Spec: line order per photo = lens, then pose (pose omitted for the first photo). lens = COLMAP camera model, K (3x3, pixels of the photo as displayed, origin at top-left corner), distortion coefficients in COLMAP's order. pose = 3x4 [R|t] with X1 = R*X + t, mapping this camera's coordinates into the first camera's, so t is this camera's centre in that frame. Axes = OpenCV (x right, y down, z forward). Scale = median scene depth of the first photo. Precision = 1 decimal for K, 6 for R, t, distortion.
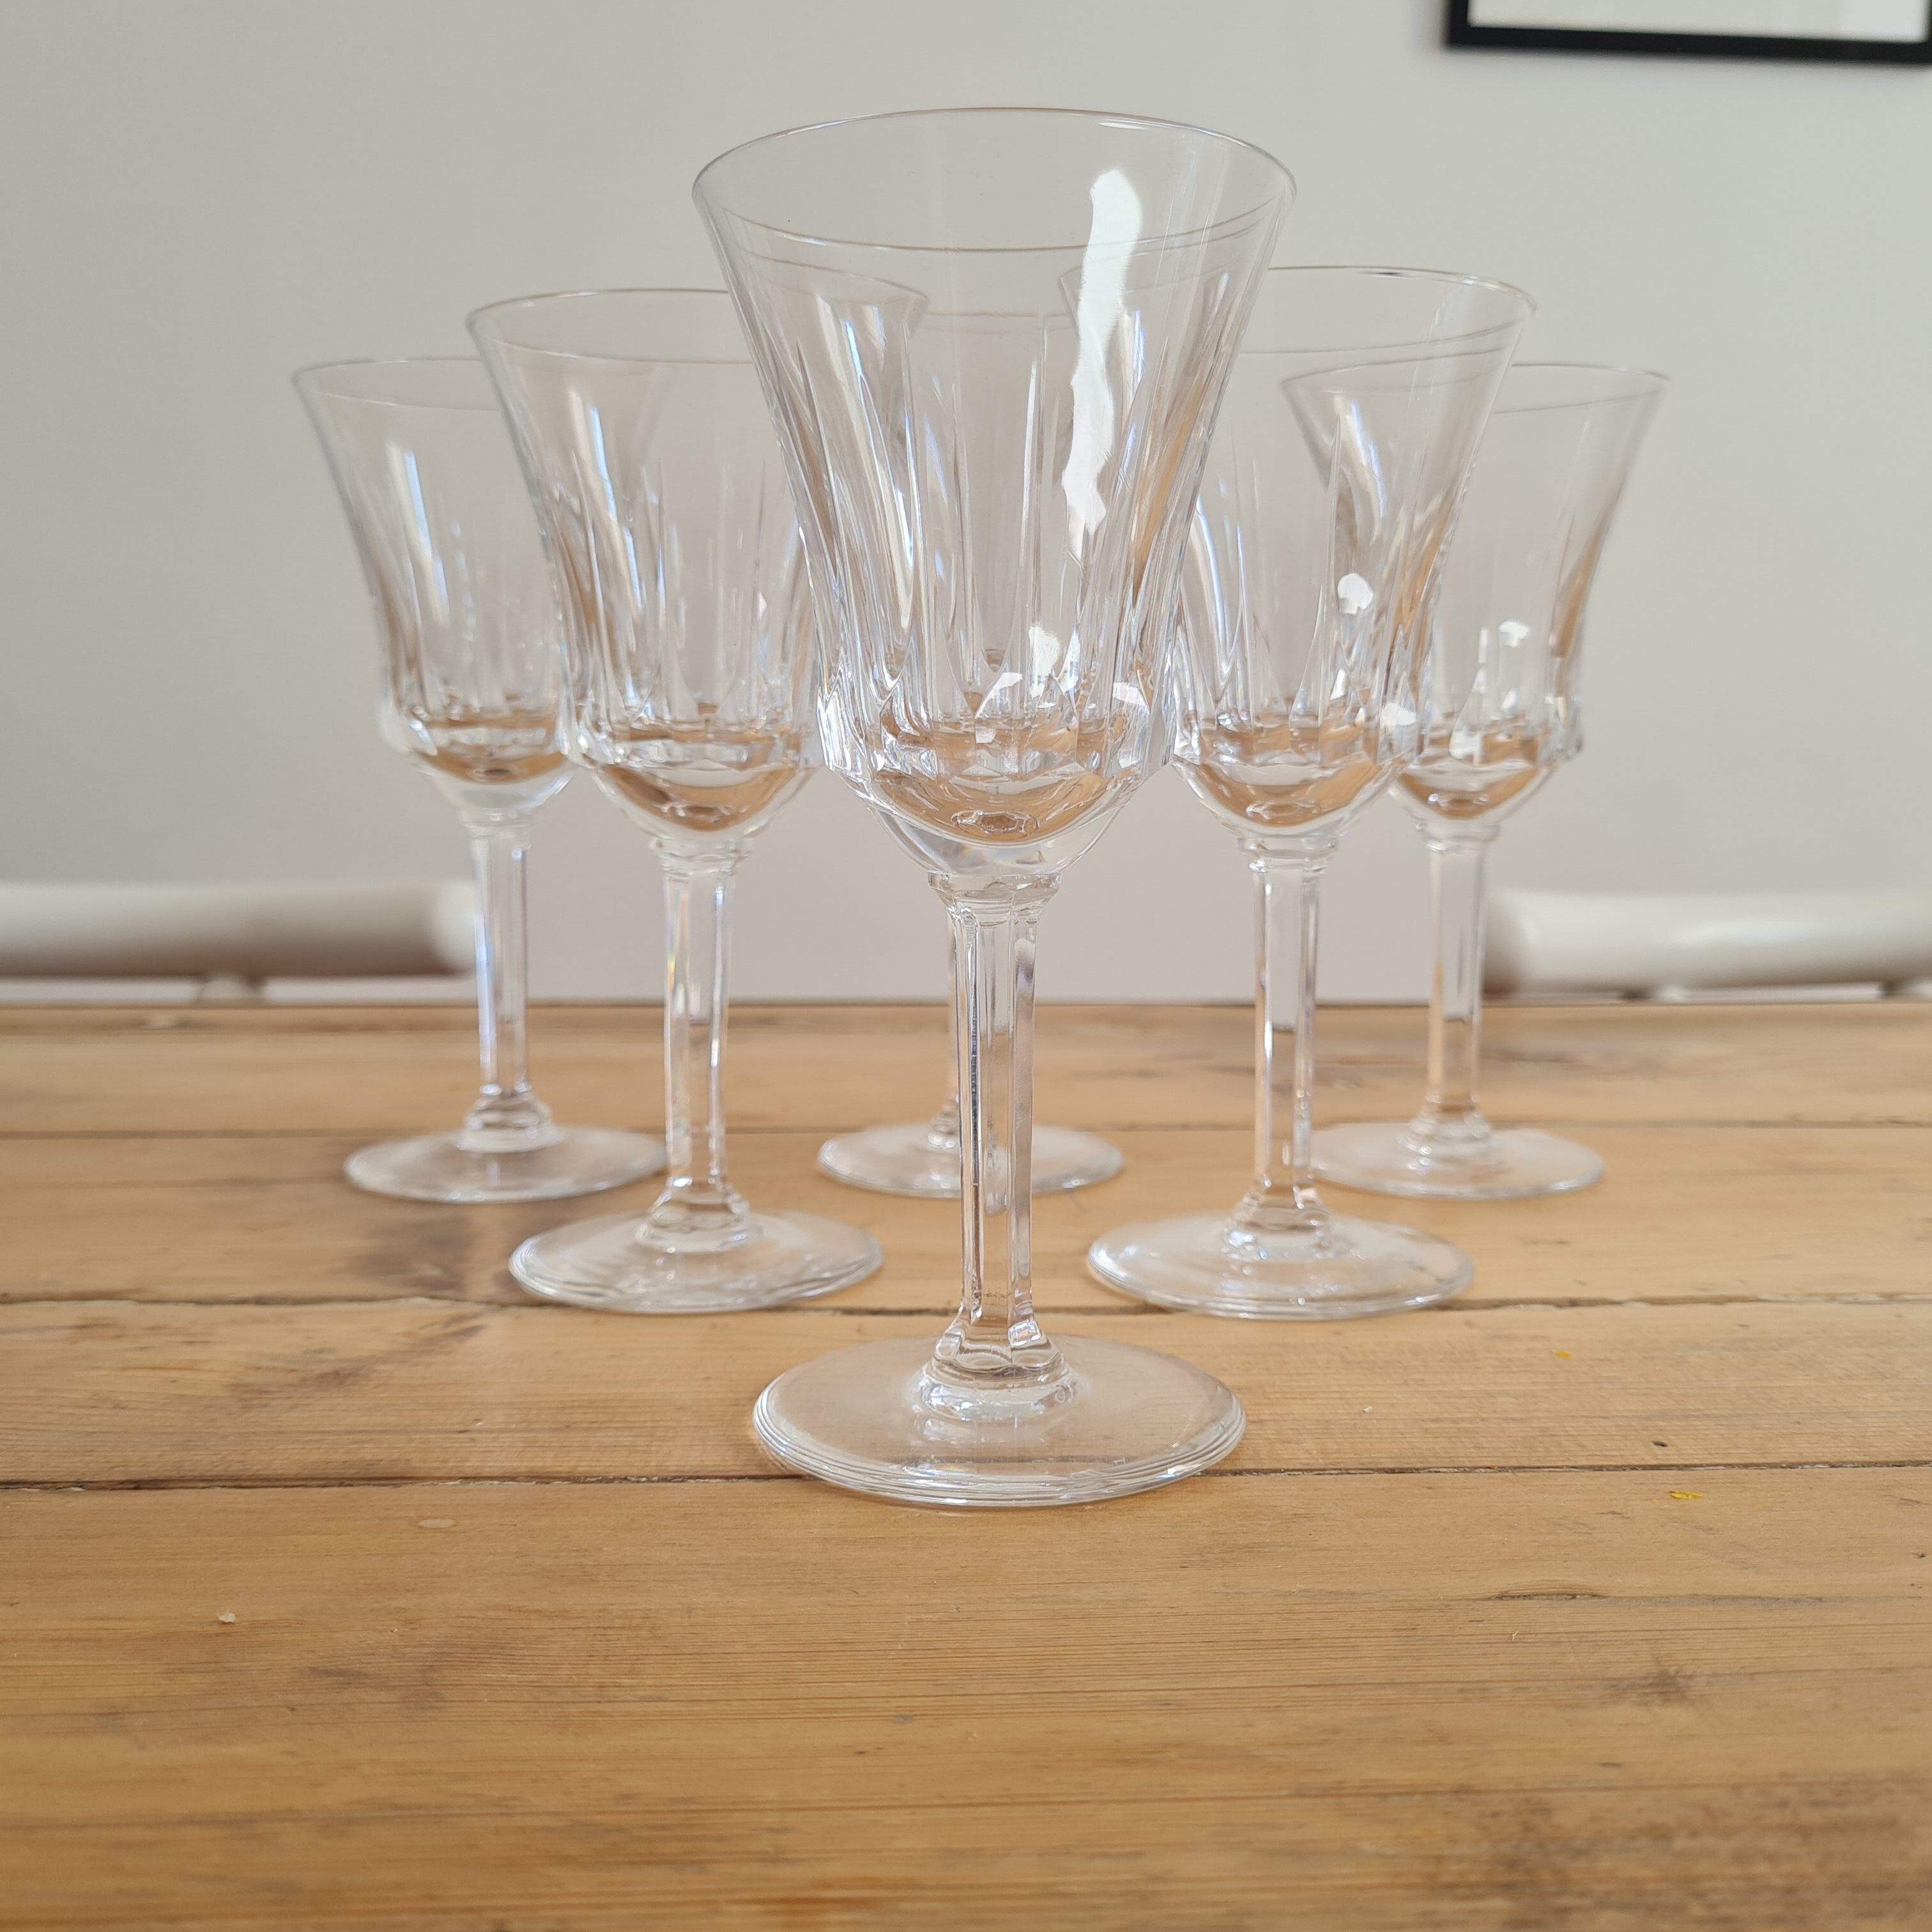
lens RADIAL K [[2033.8, 0, 986.4], [0, 2033.8, 1016.2], [0, 0, 1]] dist [-0.022417, 0.000000]
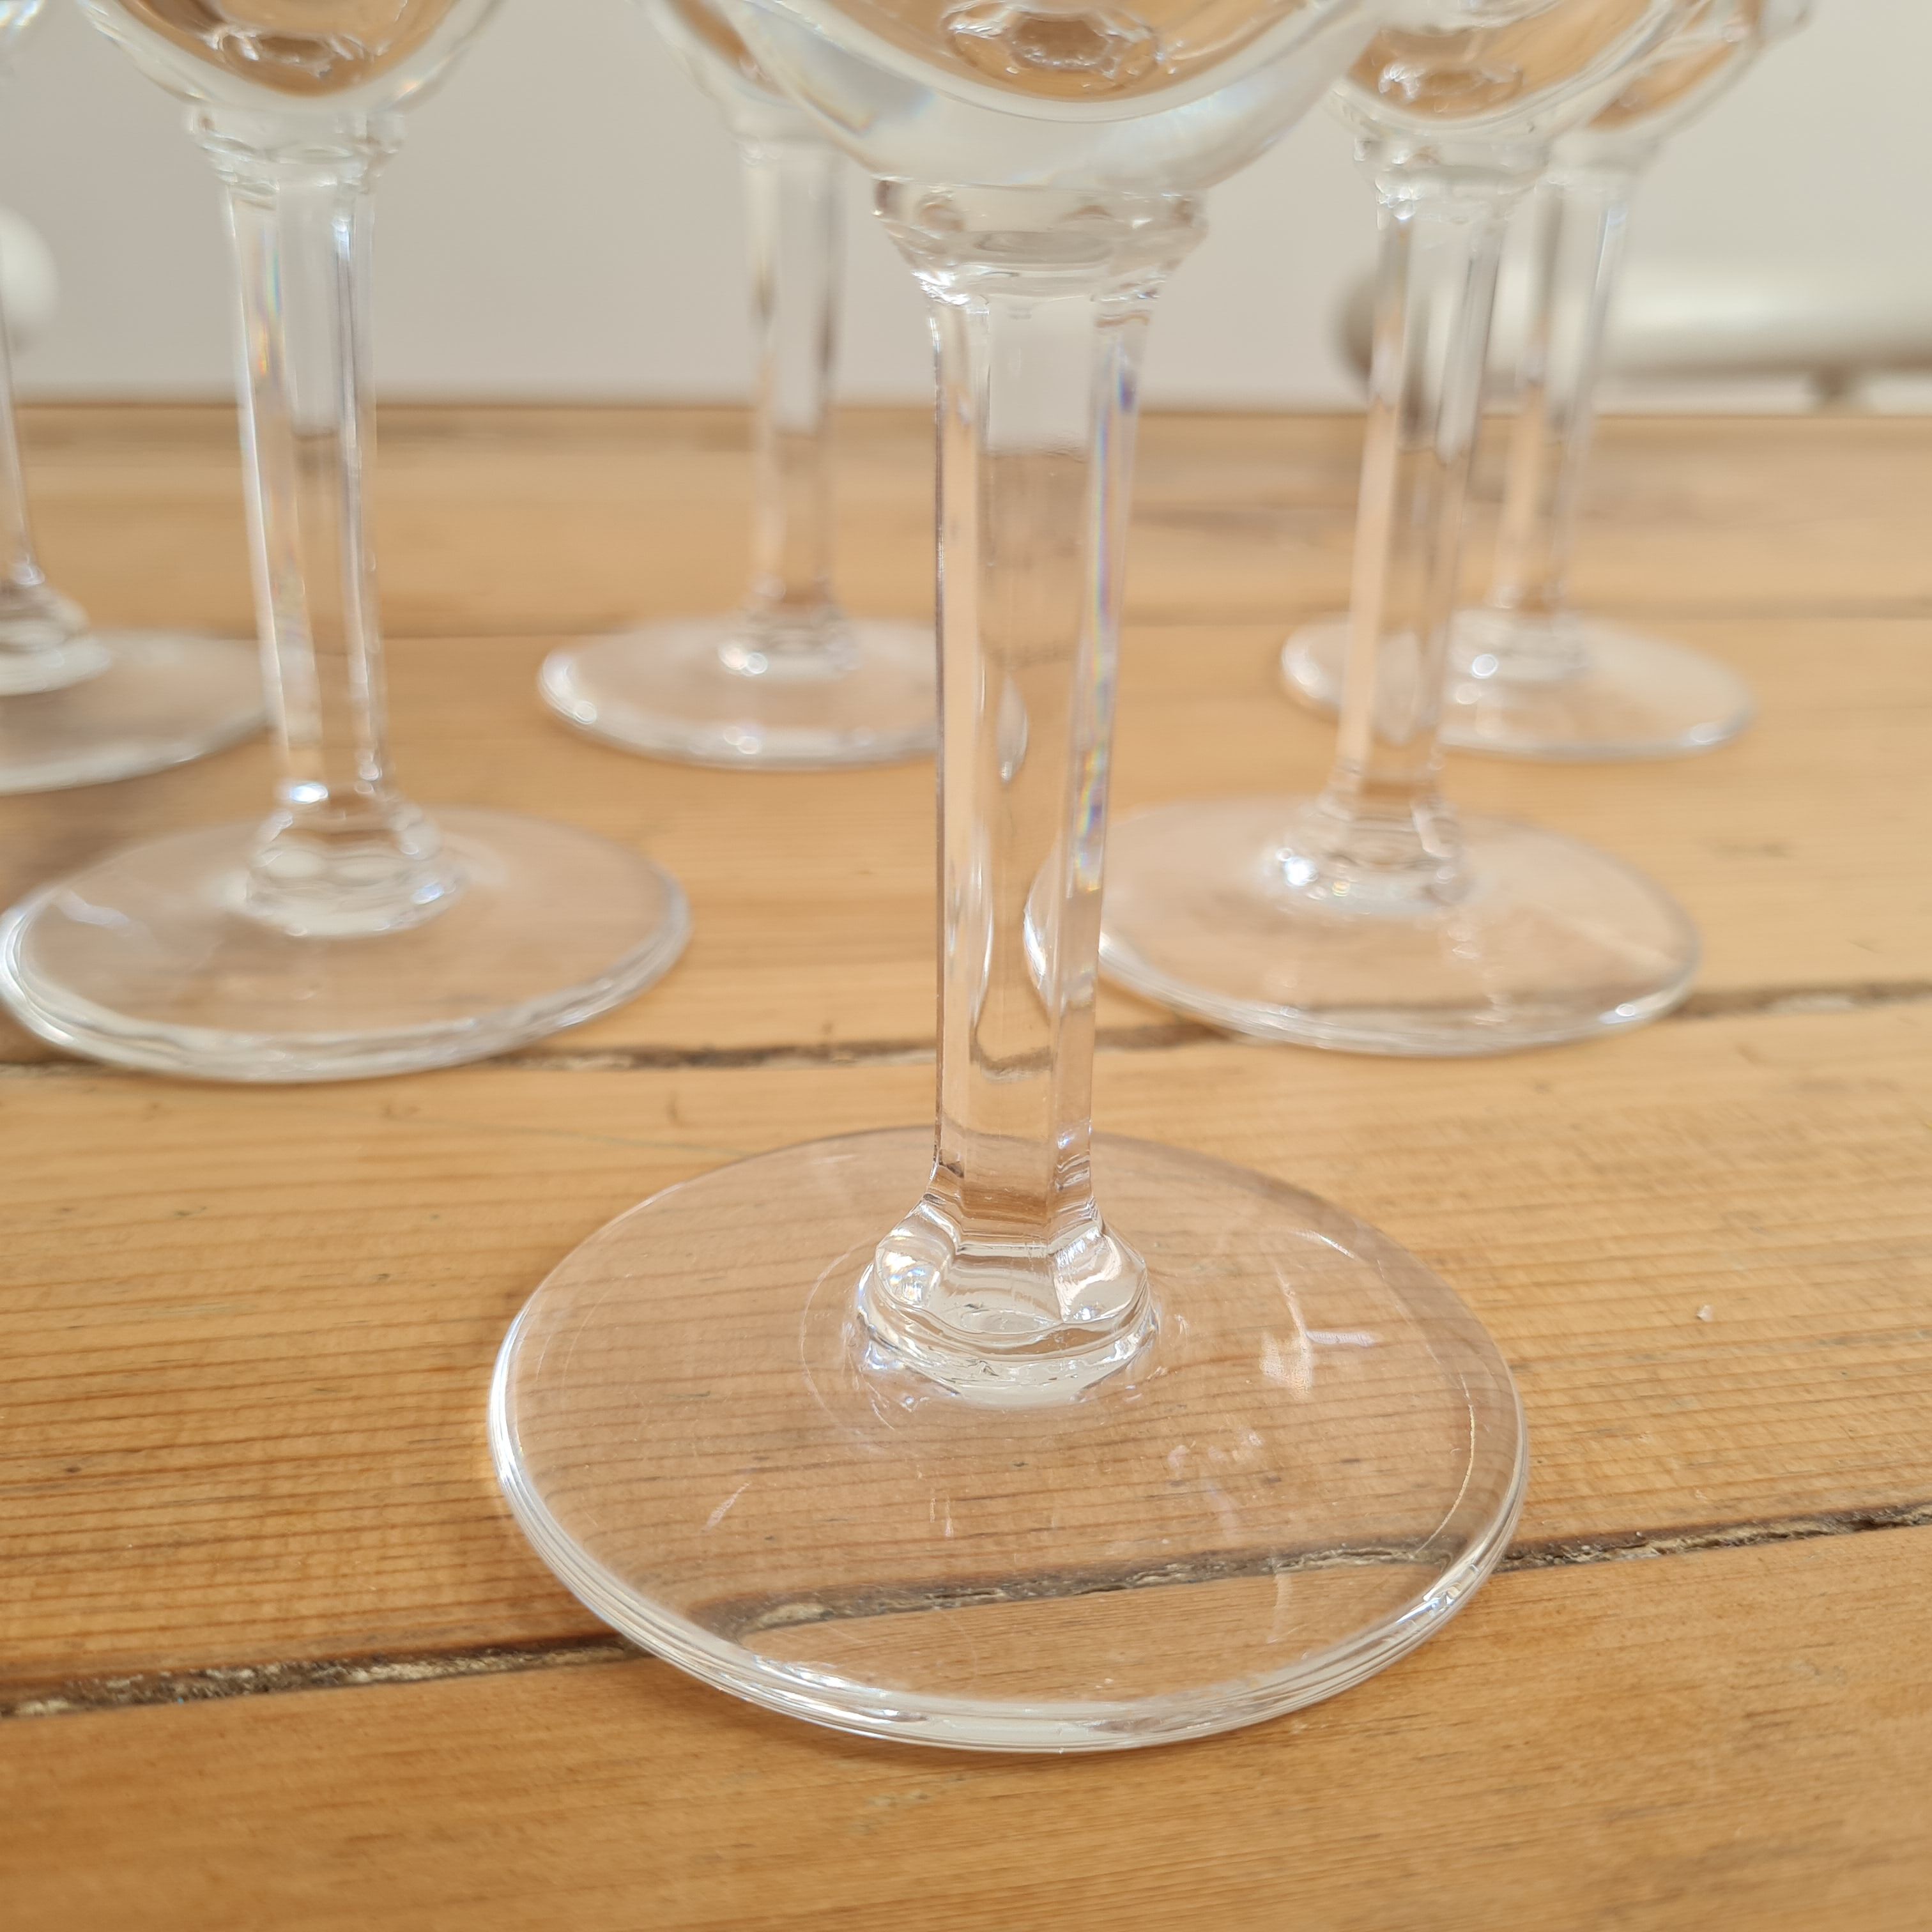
lens RADIAL K [[2033.8, 0, 965.8], [0, 2033.8, 964.1], [0, 0, 1]] dist [-0.022417, 0.000000]
pose [[0.989615, -0.030764, 0.140416, -0.055947], [-0.009117, 0.961431, 0.274896, -0.025986], [-0.143457, -0.273321, 0.951165, 0.465602]]
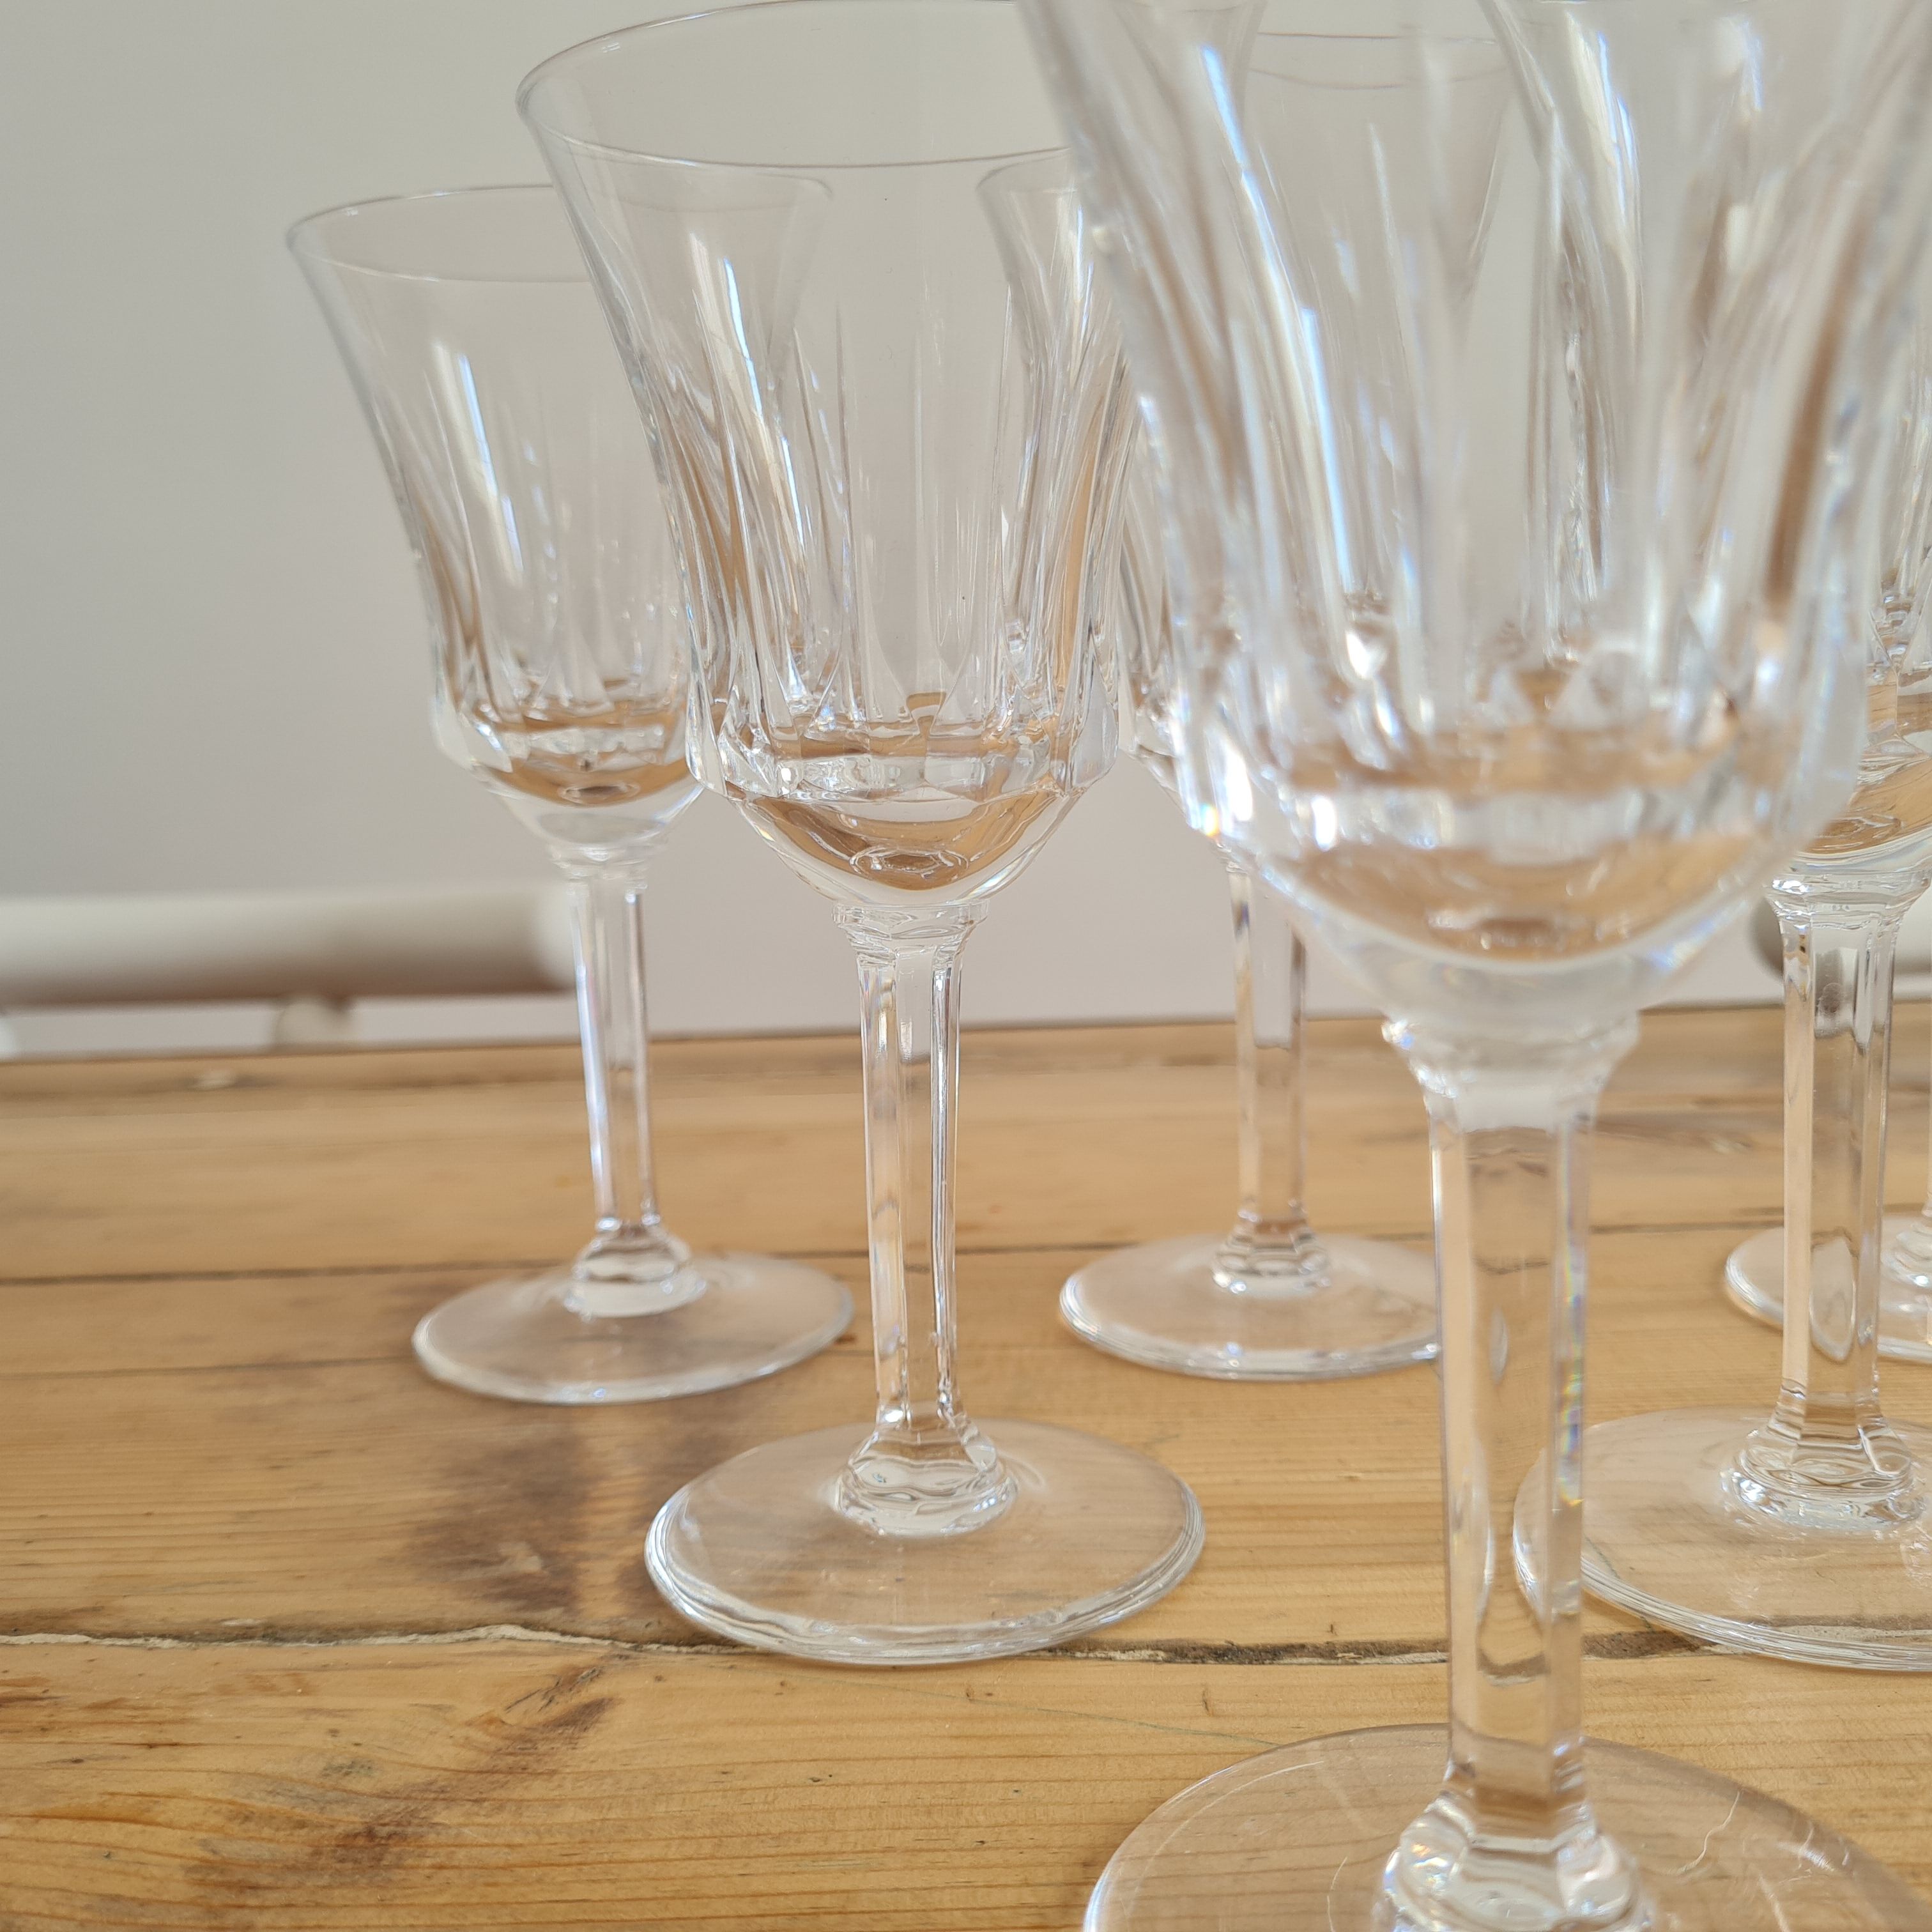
lens RADIAL K [[2033.8, 0, 946.1], [0, 2033.8, 968.2], [0, 0, 1]] dist [-0.022417, 0.000000]
pose [[0.996519, -0.034215, -0.076022, -0.081237], [0.035048, 0.999339, 0.009642, -0.072446], [0.075642, -0.012273, 0.997060, 0.358548]]
